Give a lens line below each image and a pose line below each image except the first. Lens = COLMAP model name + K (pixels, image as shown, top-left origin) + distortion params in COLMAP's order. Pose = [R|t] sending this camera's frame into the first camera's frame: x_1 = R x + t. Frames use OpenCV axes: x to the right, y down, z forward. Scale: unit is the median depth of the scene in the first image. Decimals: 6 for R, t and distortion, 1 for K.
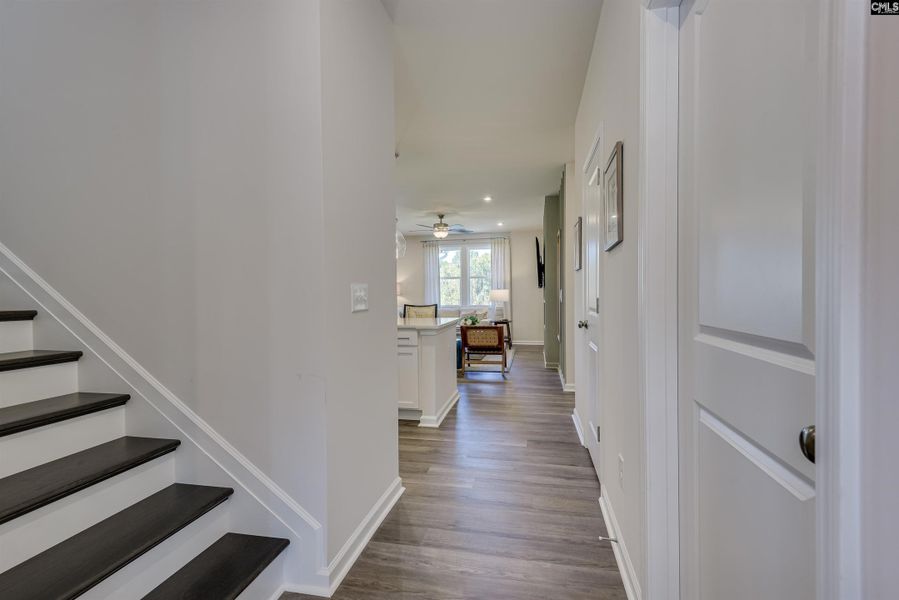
lens RADIAL K [[377.1, 0, 449.5], [0, 377.1, 300.0], [0, 0, 1]] dist [-0.016809, -0.000184]
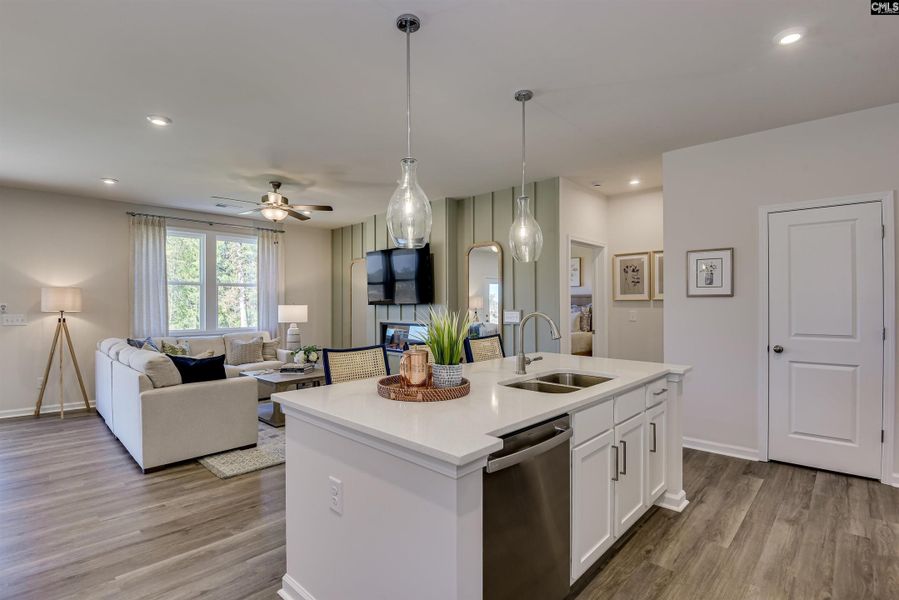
lens RADIAL K [[422.5, 0, 449.5], [0, 422.5, 300.0], [0, 0, 1]] dist [-0.004868, -0.001264]
pose [[0.532212, 0.018787, 0.846403, -0.439429], [0.006935, 0.999623, -0.026548, -0.019085], [-0.846583, 0.019999, 0.531881, 0.414249]]
